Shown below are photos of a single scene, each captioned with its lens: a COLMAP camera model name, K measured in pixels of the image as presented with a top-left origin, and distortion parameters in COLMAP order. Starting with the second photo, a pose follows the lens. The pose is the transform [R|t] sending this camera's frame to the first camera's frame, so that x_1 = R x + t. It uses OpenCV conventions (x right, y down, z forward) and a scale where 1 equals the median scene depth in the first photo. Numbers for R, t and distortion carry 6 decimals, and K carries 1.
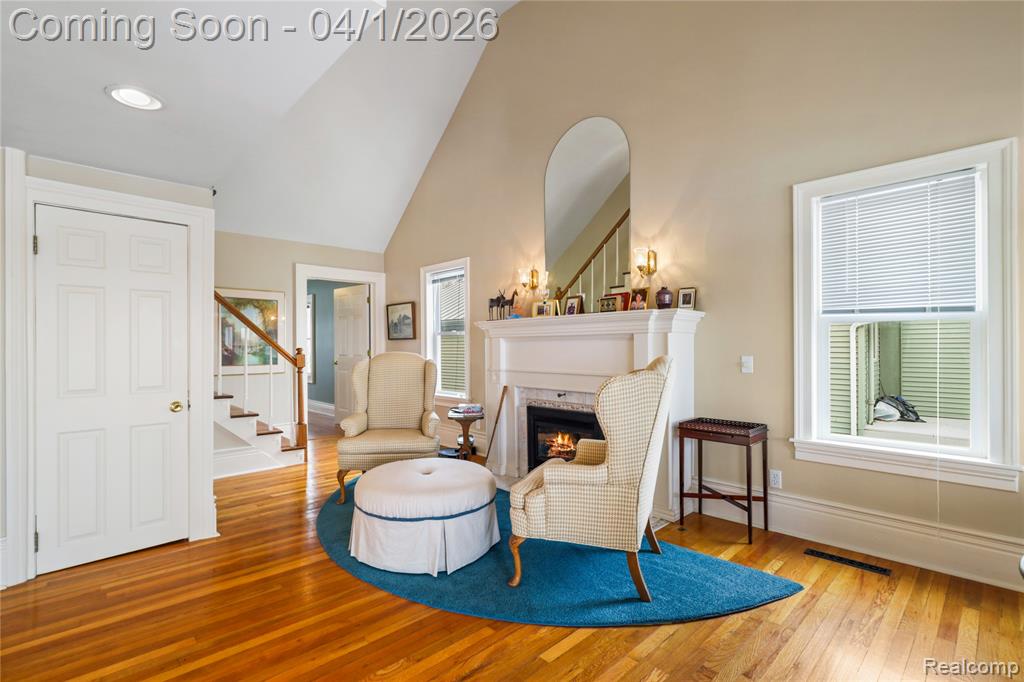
lens RADIAL K [[465.3, 0, 528.8], [0, 465.3, 343.2], [0, 0, 1]] dist [0.003265, 0.000741]
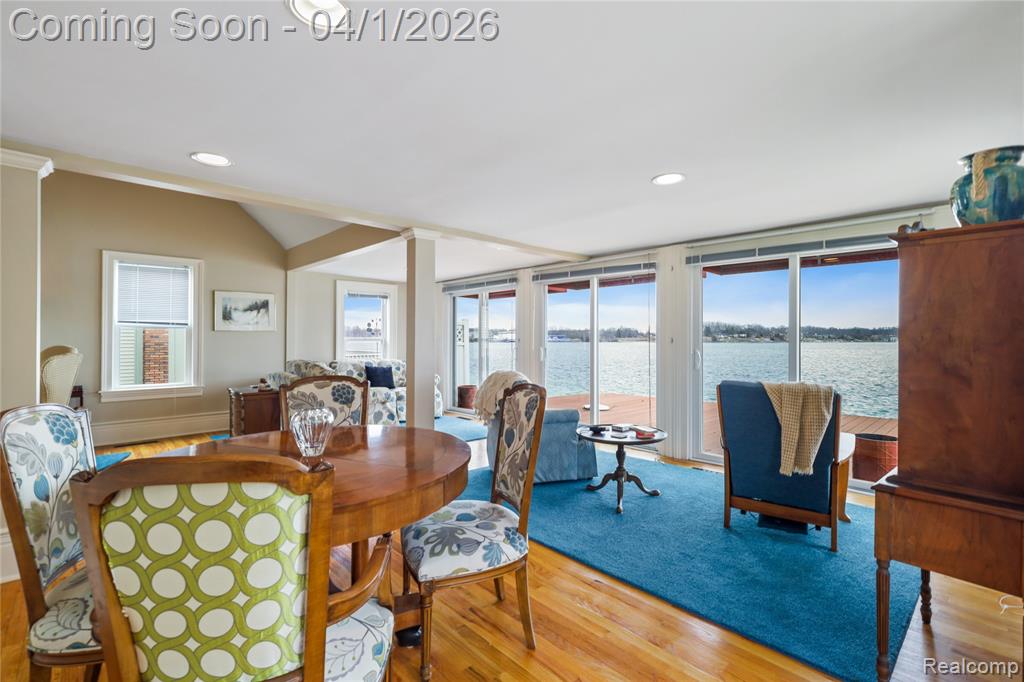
lens RADIAL K [[465.3, 0, 505.4], [0, 465.3, 338.4], [0, 0, 1]] dist [0.003265, 0.000741]
pose [[0.084791, 0.003716, 0.996392, -0.898945], [-0.007335, 0.999968, -0.003105, -0.003732], [-0.996372, -0.007045, 0.084816, -0.580486]]
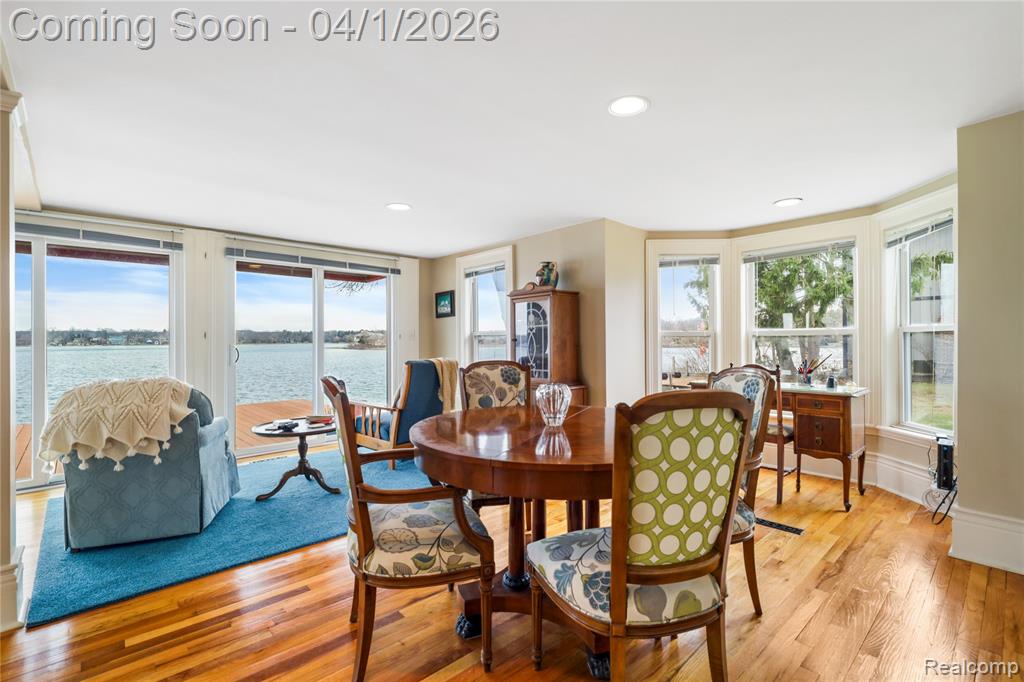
lens RADIAL K [[465.3, 0, 517.8], [0, 465.3, 335.7], [0, 0, 1]] dist [0.003265, 0.000741]
pose [[-0.998869, 0.014518, 0.045286, -0.391254], [0.013996, 0.999832, -0.011802, 0.022443], [-0.045450, -0.011155, -0.998904, 0.232886]]
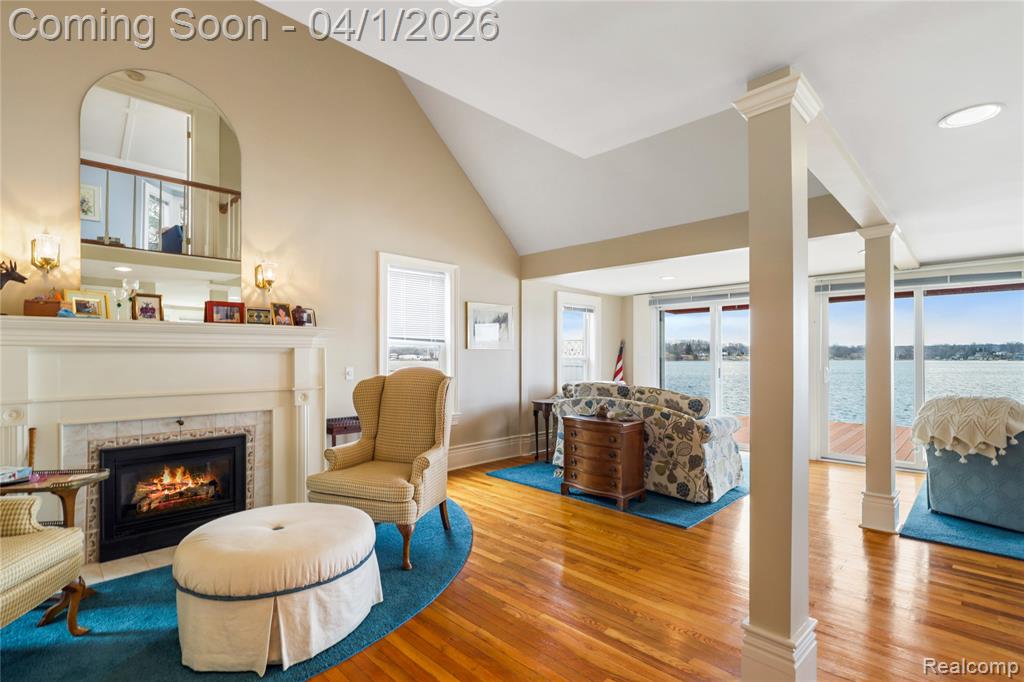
lens RADIAL K [[465.3, 0, 492.6], [0, 465.3, 355.3], [0, 0, 1]] dist [0.003265, 0.000741]
pose [[0.039839, 0.007317, 0.999179, -0.741592], [-0.004911, 0.999963, -0.007127, 0.001284], [-0.999194, -0.004624, 0.039873, 0.474292]]
